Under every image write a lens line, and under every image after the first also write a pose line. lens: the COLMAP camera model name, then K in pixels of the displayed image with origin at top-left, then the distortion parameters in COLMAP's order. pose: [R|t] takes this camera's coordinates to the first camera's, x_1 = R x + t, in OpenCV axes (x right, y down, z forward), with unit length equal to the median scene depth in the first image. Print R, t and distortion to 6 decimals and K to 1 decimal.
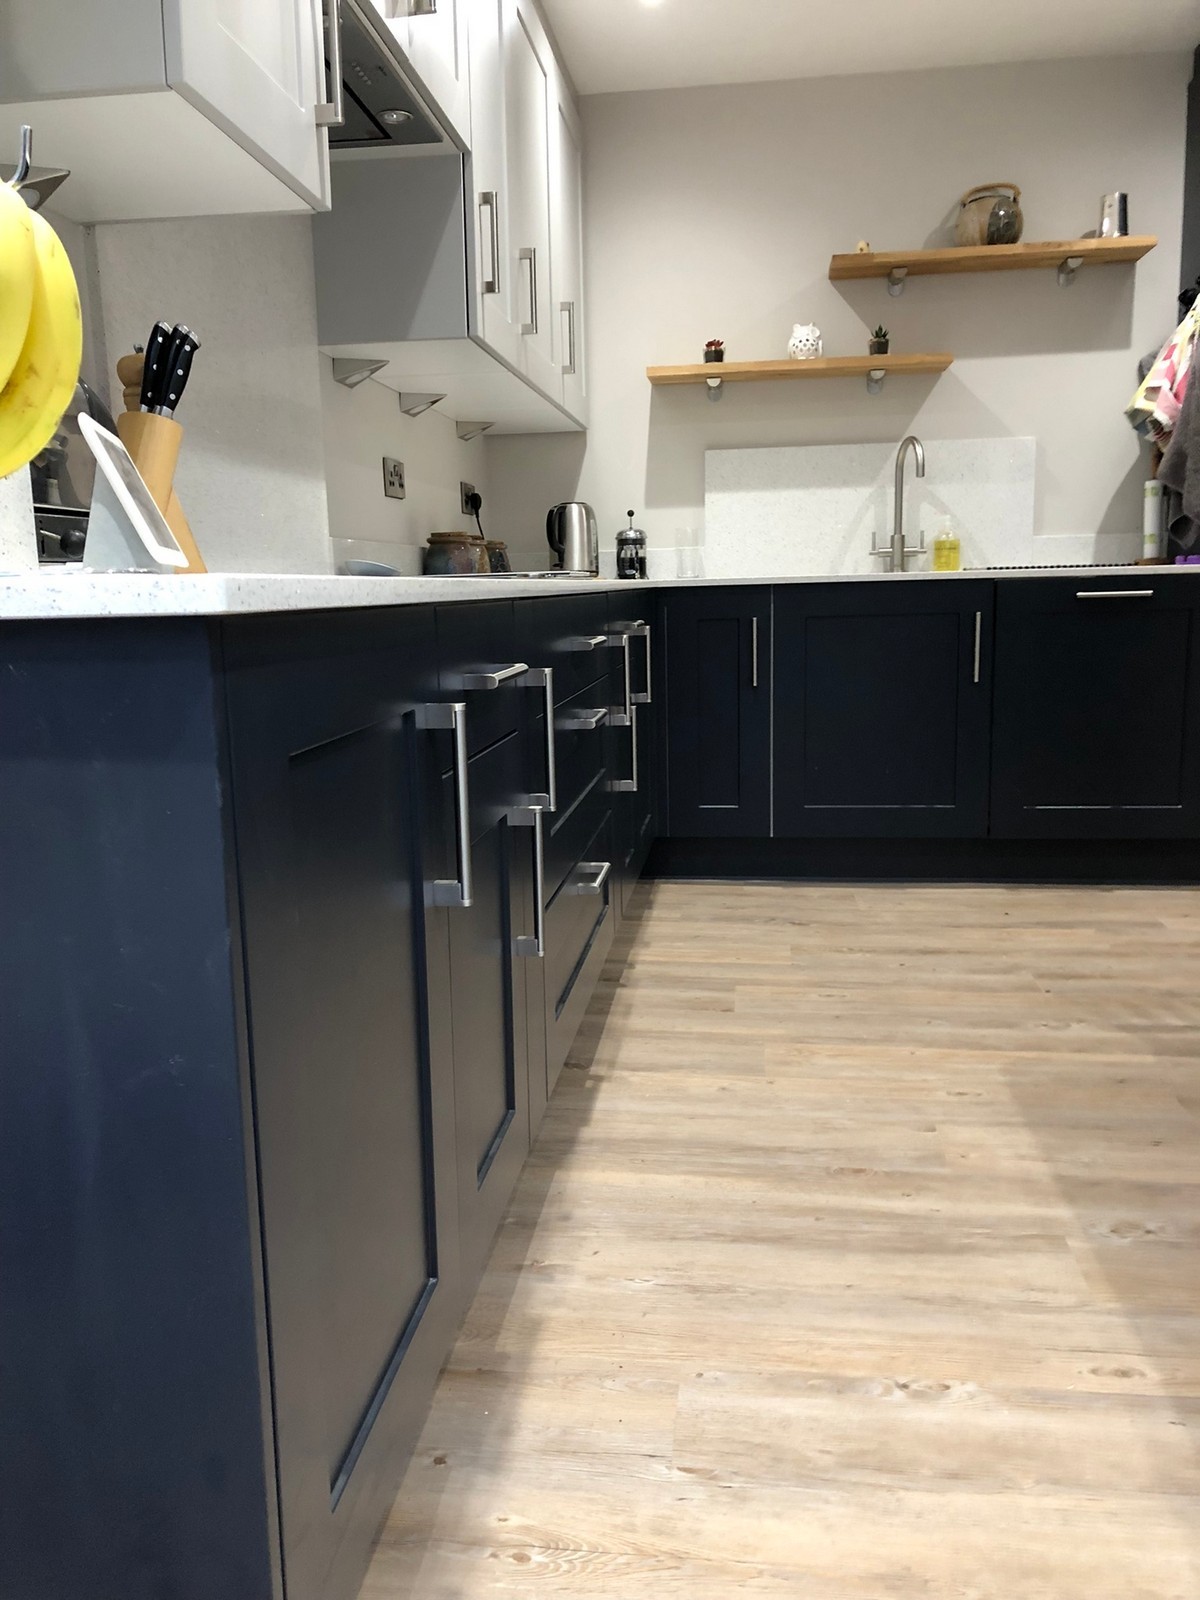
lens RADIAL K [[1315.8, 0, 576.1], [0, 1315.8, 805.0], [0, 0, 1]] dist [0.030455, -0.001531]
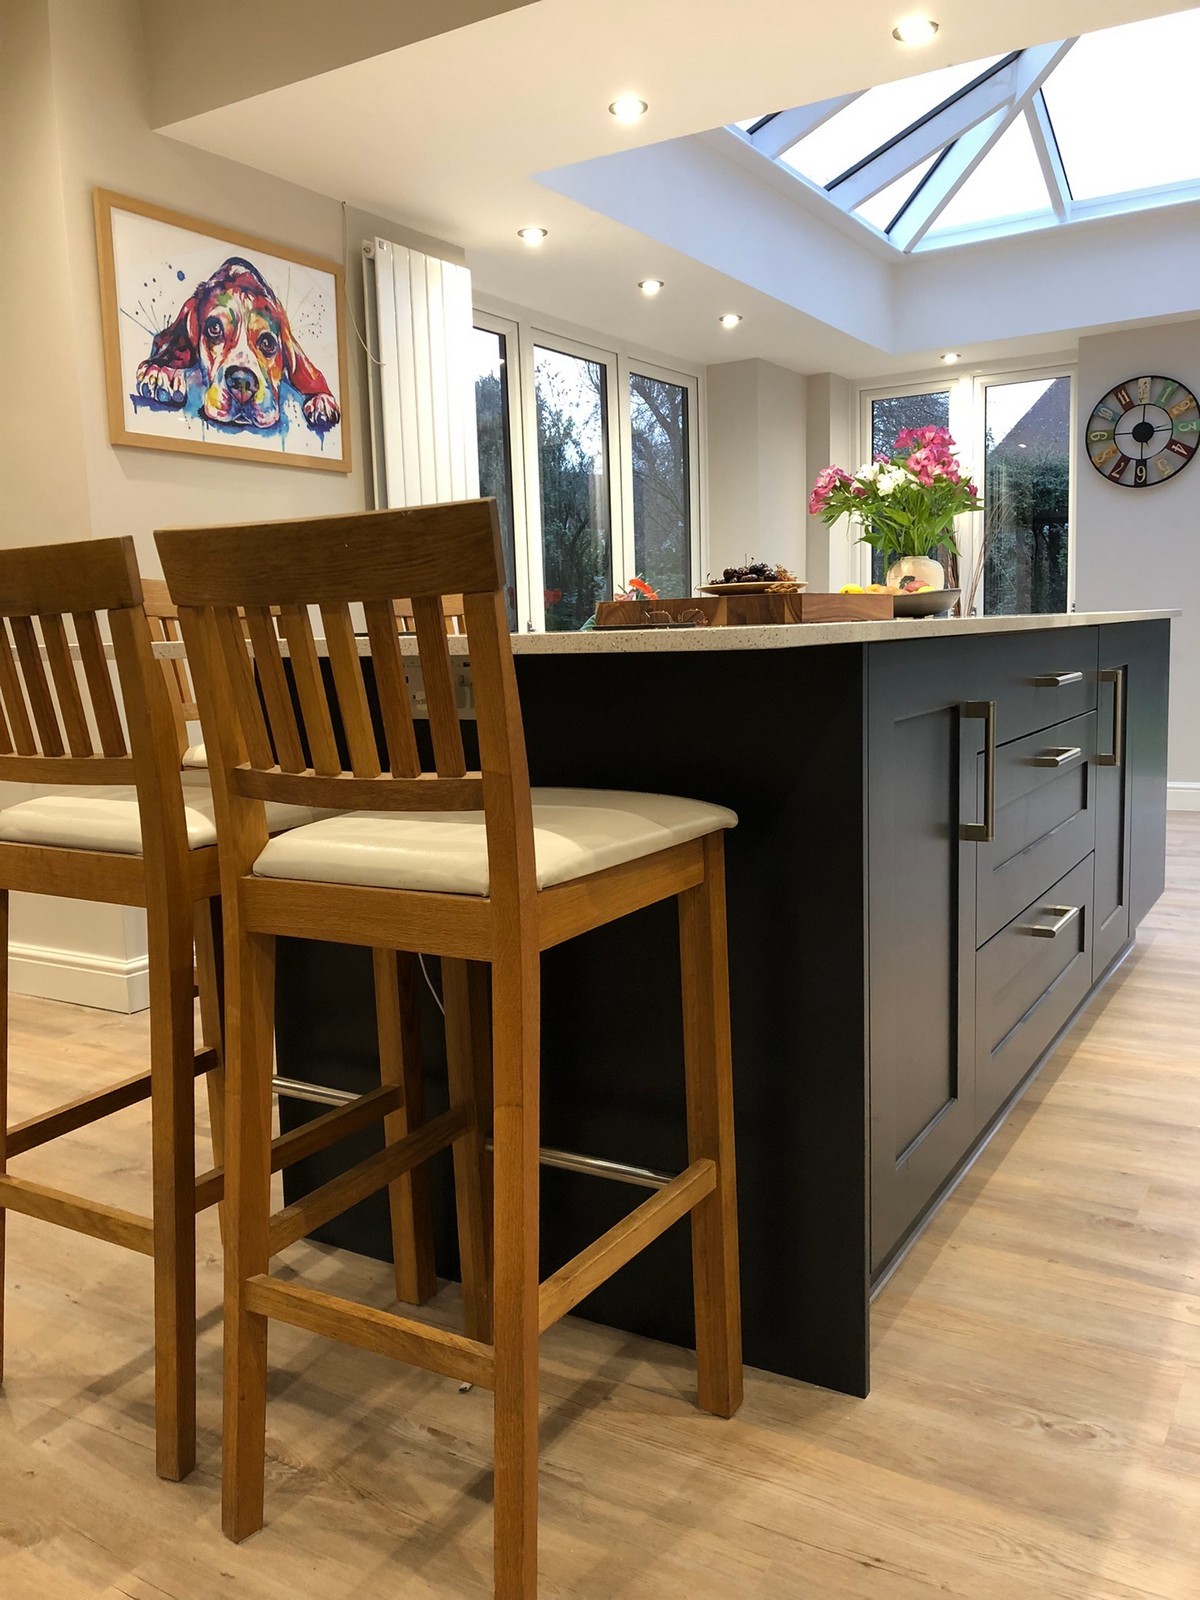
lens RADIAL K [[1315.8, 0, 588.6], [0, 1315.8, 773.7], [0, 0, 1]] dist [0.030455, -0.001531]
pose [[-0.915071, 0.002594, 0.403284, 0.188760], [0.115534, 0.959753, 0.255980, -0.156875], [-0.386389, 0.280833, -0.878542, 0.898496]]
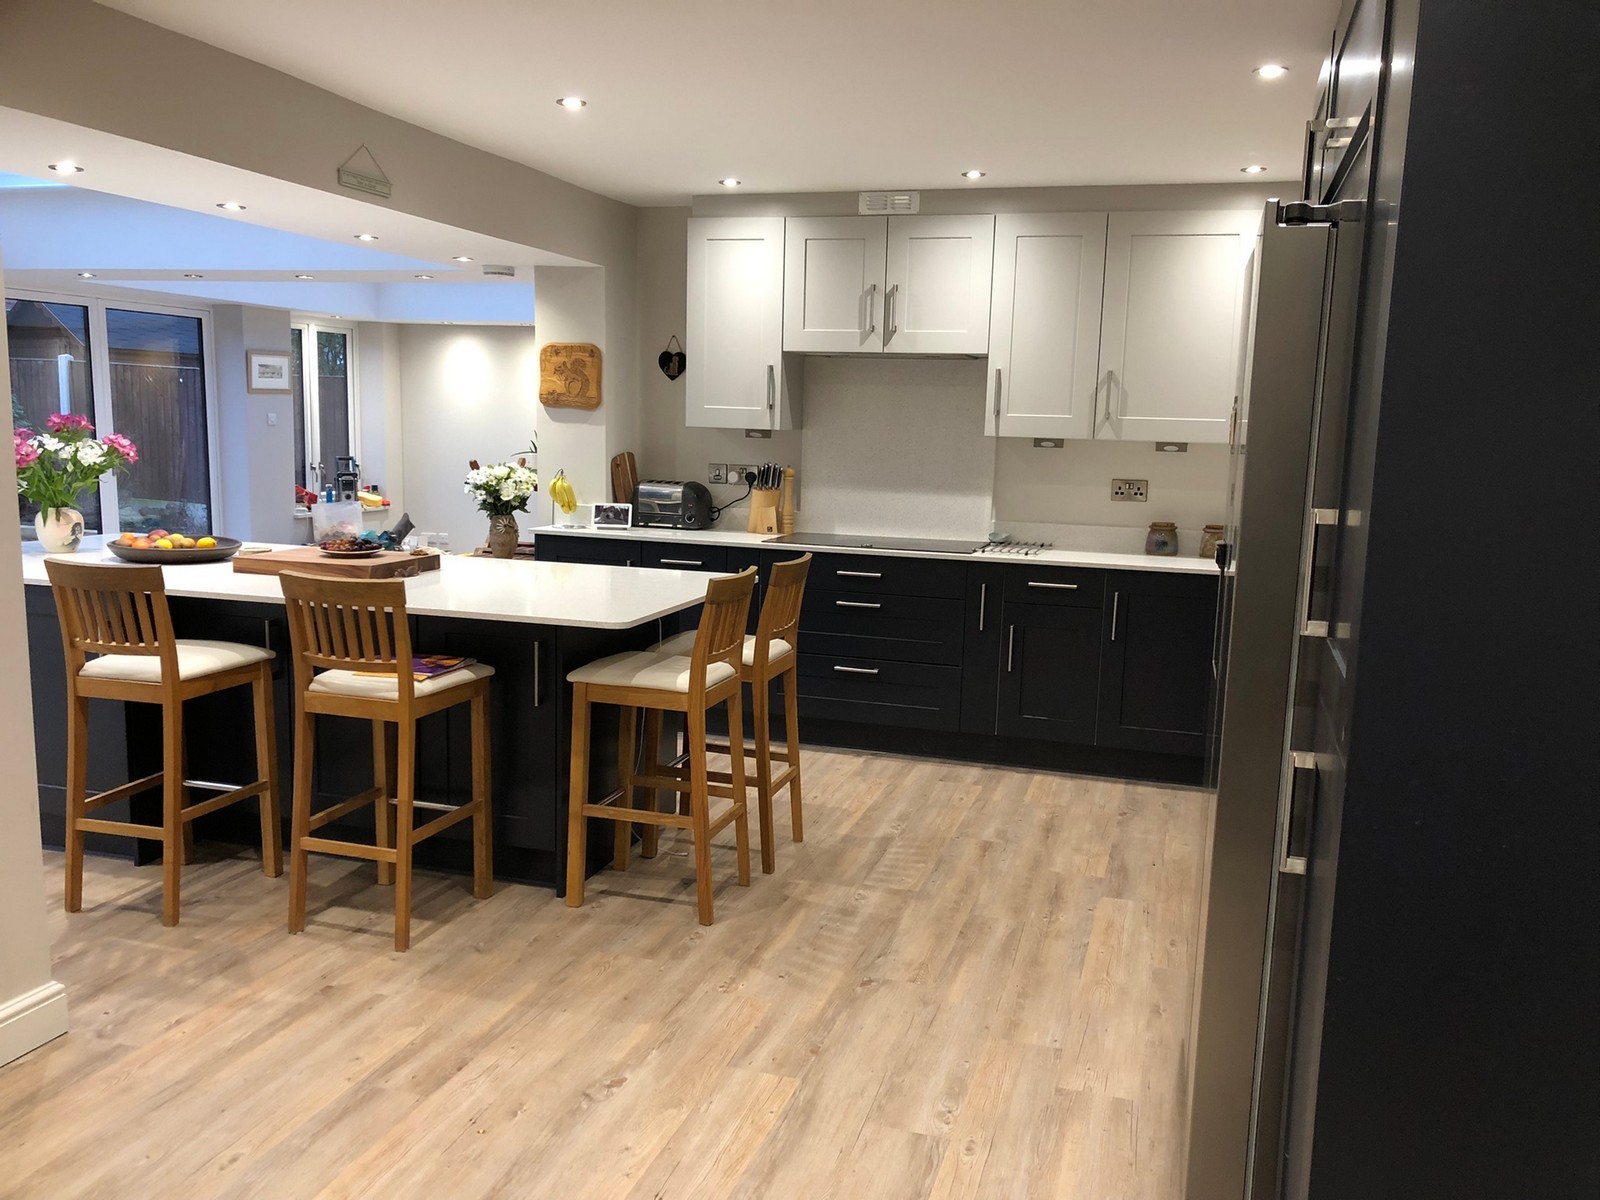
lens RADIAL K [[1315.8, 0, 804.9], [0, 1315.8, 603.2], [0, 0, 1]] dist [0.030455, -0.001531]
pose [[-0.178596, 0.152264, -0.972070, 1.558784], [-0.188138, 0.964440, 0.185635, -0.324914], [0.965768, 0.216037, -0.143599, 0.808366]]
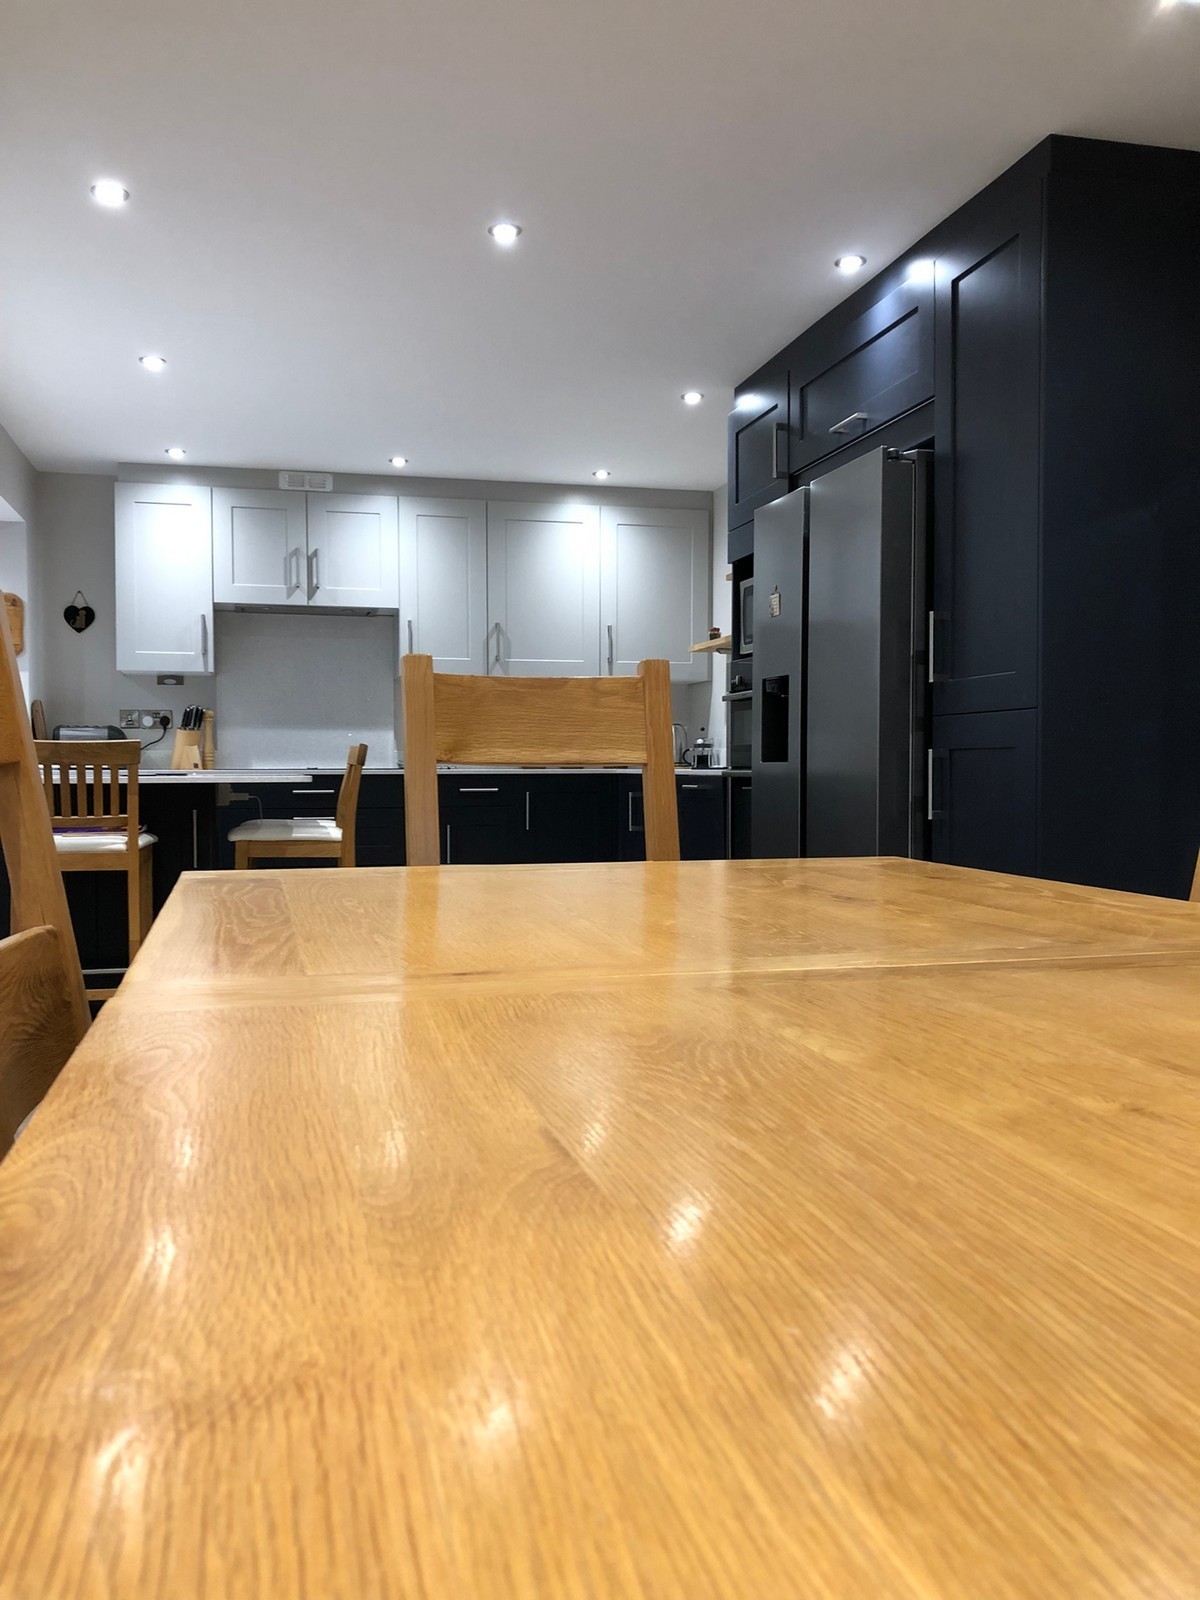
lens RADIAL K [[1315.8, 0, 576.8], [0, 1315.8, 787.9], [0, 0, 1]] dist [0.030455, -0.001531]
pose [[0.352370, 0.033003, -0.935279, 1.831741], [-0.159395, 0.986893, -0.025228, -0.096182], [0.922187, 0.157968, 0.353012, 0.333474]]
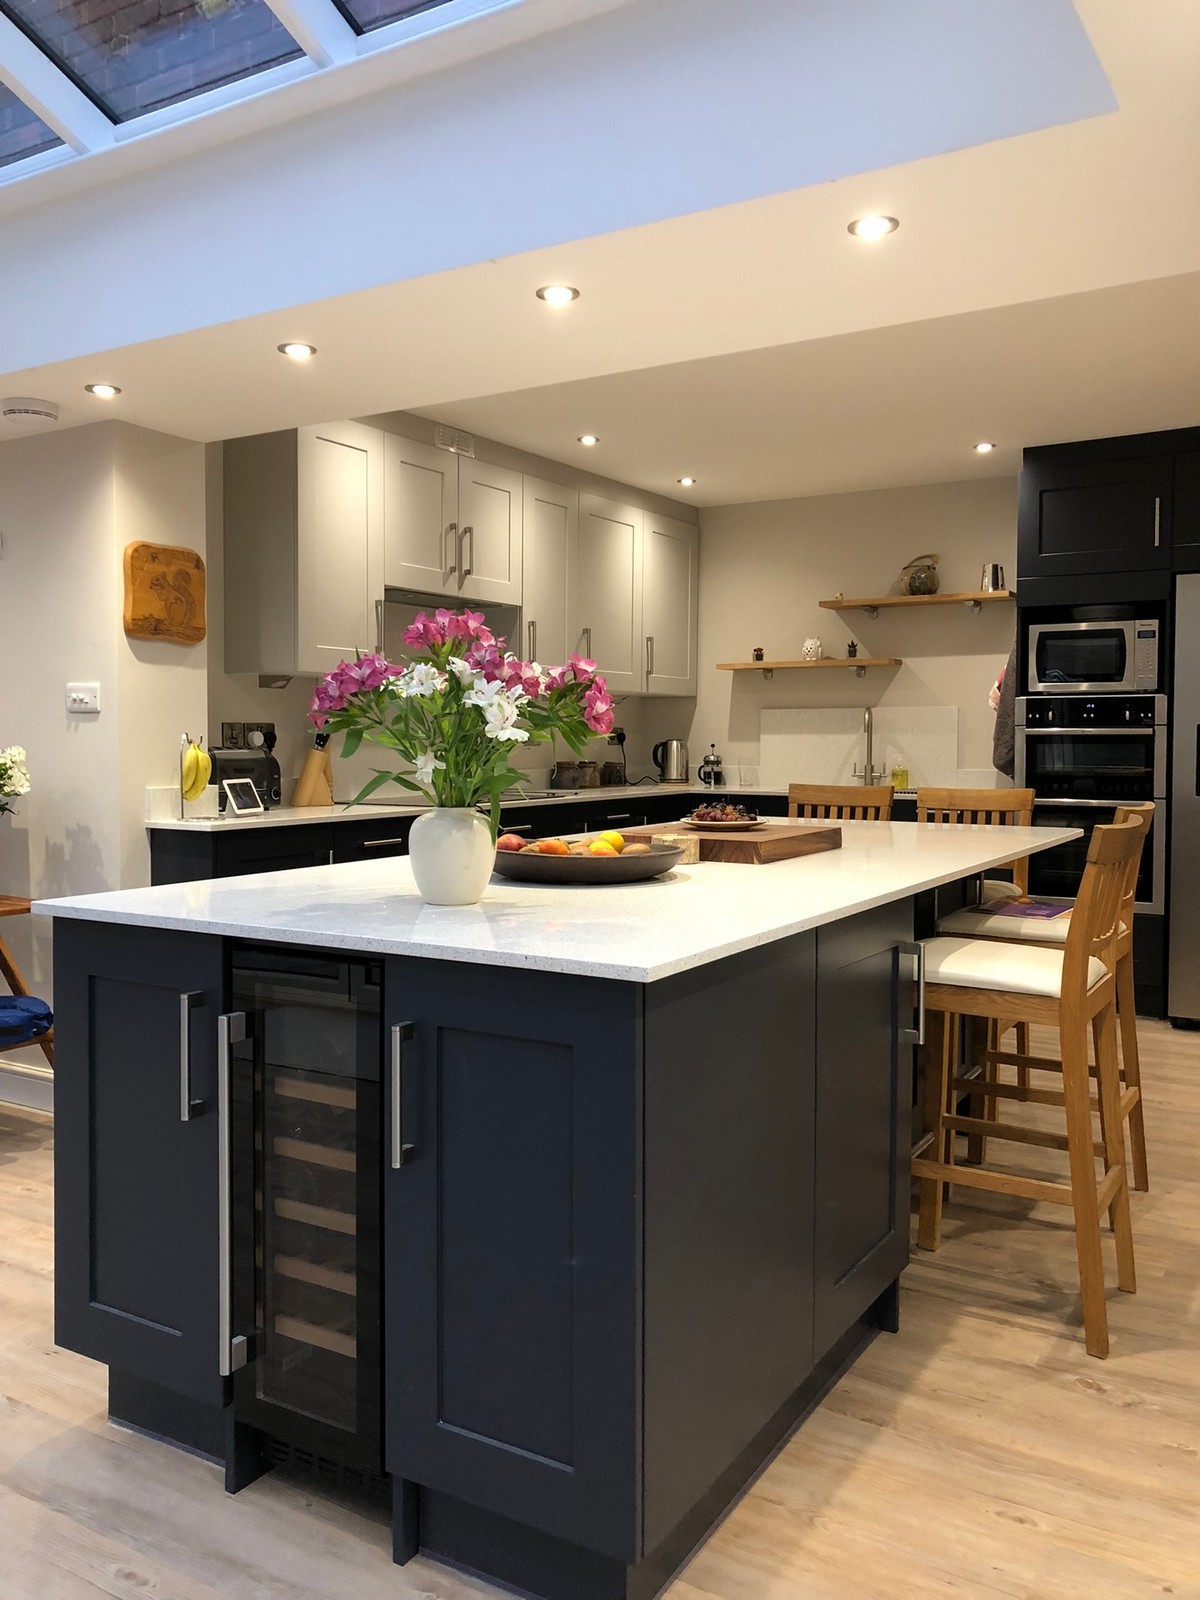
lens RADIAL K [[1315.8, 0, 570.6], [0, 1315.8, 789.3], [0, 0, 1]] dist [0.030455, -0.001531]
pose [[0.907511, 0.042588, -0.417864, 0.685051], [-0.092117, 0.990807, -0.099077, 0.017703], [0.409803, 0.128406, 0.903091, -0.681434]]
